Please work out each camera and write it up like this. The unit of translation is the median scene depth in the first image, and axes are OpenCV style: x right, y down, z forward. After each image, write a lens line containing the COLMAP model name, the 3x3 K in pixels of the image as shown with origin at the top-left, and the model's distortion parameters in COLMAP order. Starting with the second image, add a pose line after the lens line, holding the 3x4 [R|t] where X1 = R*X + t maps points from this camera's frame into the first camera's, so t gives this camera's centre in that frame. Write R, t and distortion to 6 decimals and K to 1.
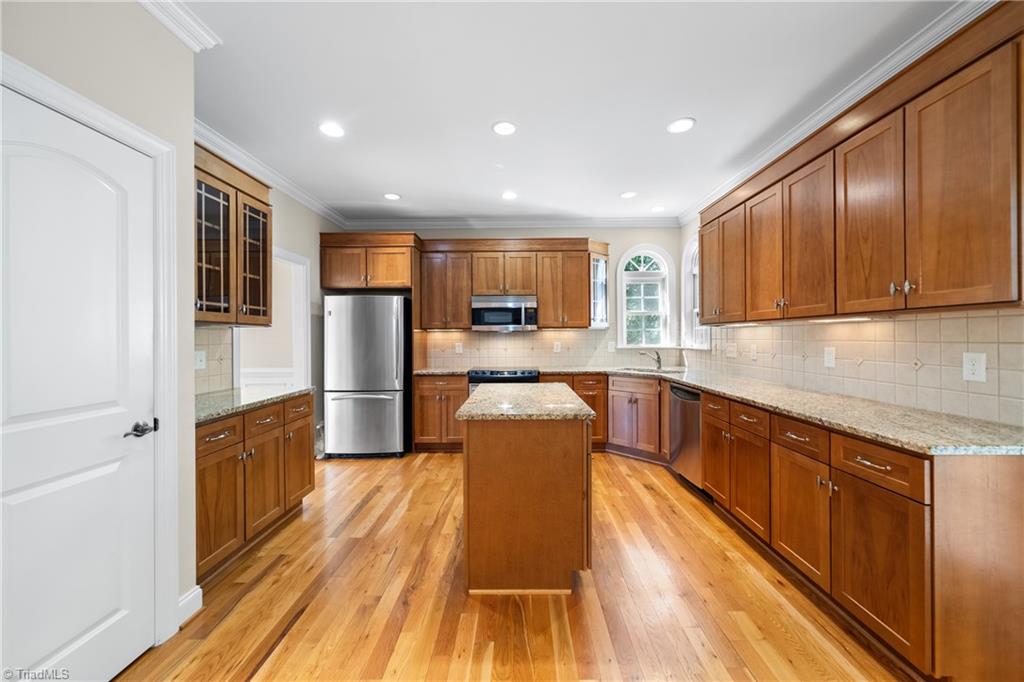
lens RADIAL K [[391.0, 0, 517.7], [0, 391.0, 338.0], [0, 0, 1]] dist [-0.000443, 0.001022]
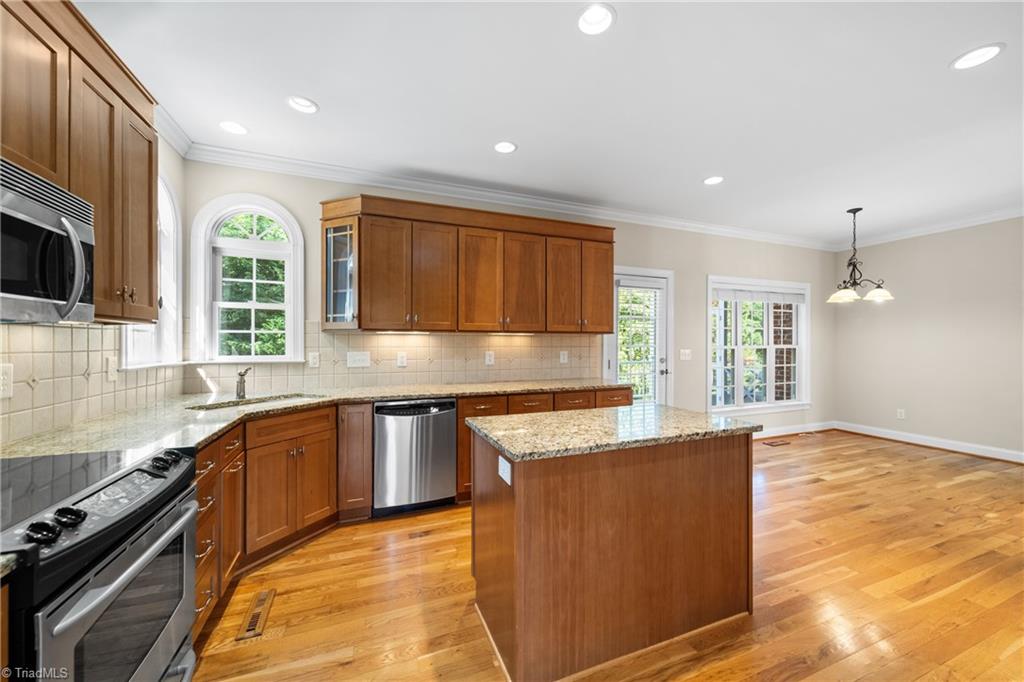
lens RADIAL K [[391.0, 0, 518.5], [0, 391.0, 342.4], [0, 0, 1]] dist [-0.000443, 0.001022]
pose [[-0.387032, 0.005422, 0.922050, -0.388403], [0.004503, 0.999982, -0.003990, -0.002463], [-0.922055, 0.002608, -0.387049, 0.923813]]
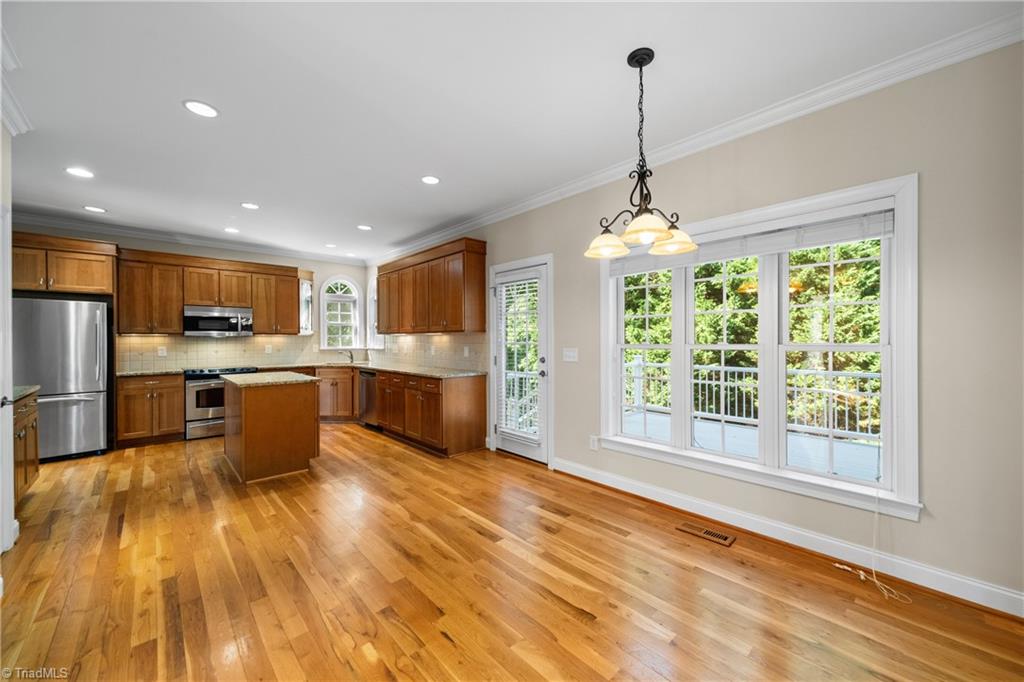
lens RADIAL K [[391.0, 0, 521.9], [0, 391.0, 341.2], [0, 0, 1]] dist [-0.000443, 0.001022]
pose [[0.721562, 0.000277, 0.692349, -0.220806], [0.001533, 0.999997, -0.001998, 0.001394], [-0.692348, 0.002503, 0.721560, -0.573065]]
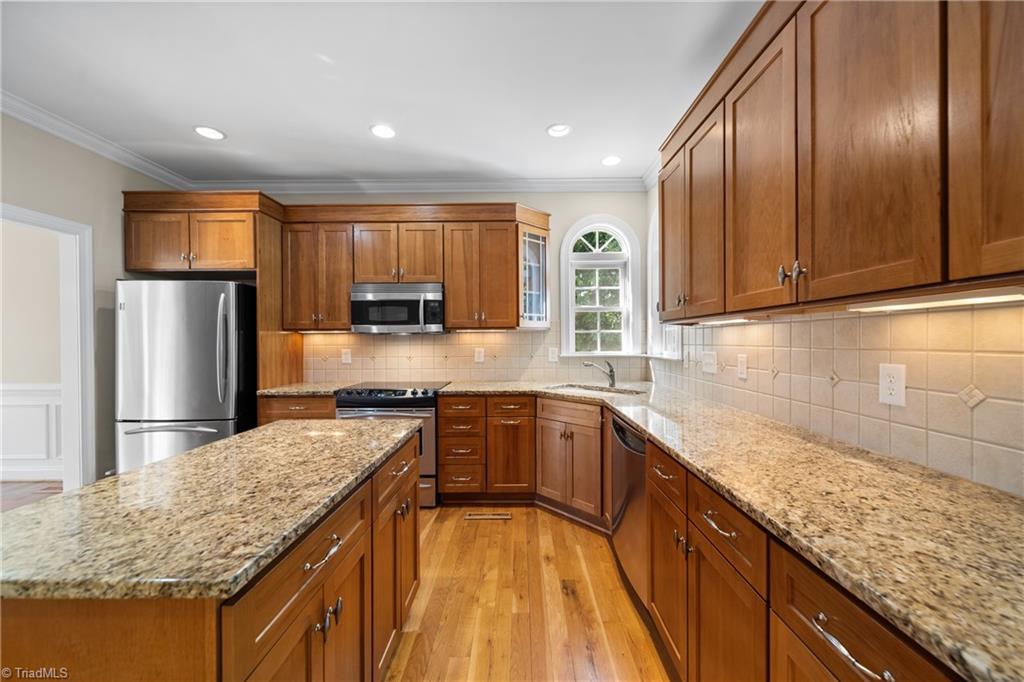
lens RADIAL K [[391.0, 0, 517.2], [0, 391.0, 343.9], [0, 0, 1]] dist [-0.000443, 0.001022]
pose [[0.999999, 0.000356, 0.001269, 0.208298], [-0.000363, 0.999987, 0.005044, -0.001839], [-0.001267, -0.005045, 0.999986, 0.322836]]
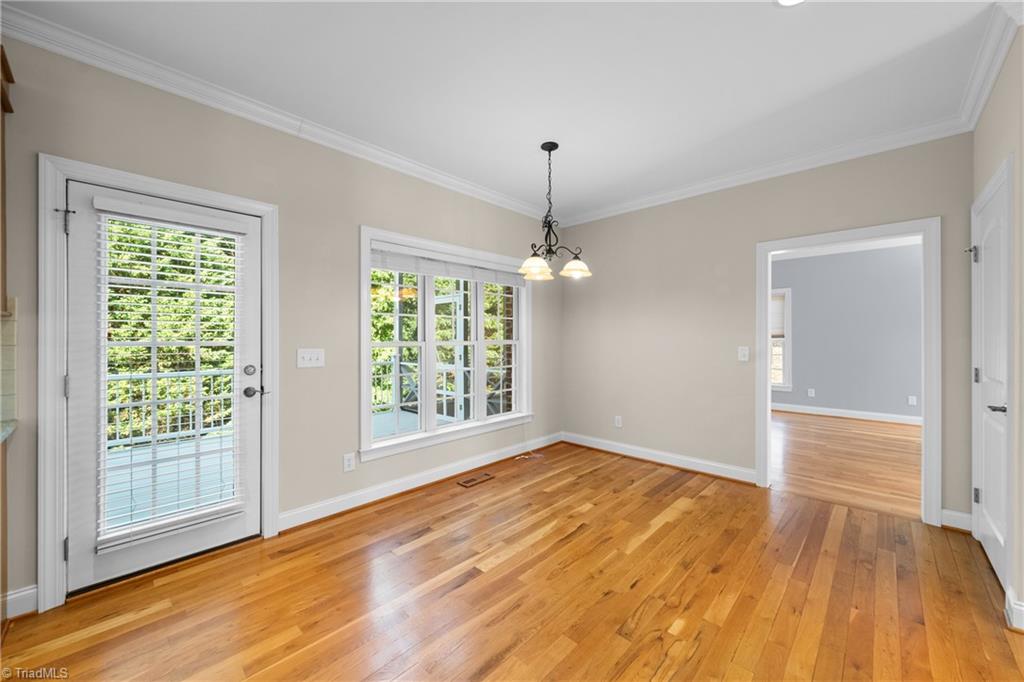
lens RADIAL K [[391.0, 0, 519.0], [0, 391.0, 336.3], [0, 0, 1]] dist [-0.000443, 0.001022]
pose [[-0.737819, 0.009787, 0.674928, -0.220019], [0.007630, 0.999952, -0.006159, 0.002031], [-0.674956, 0.000605, -0.737858, 0.264155]]
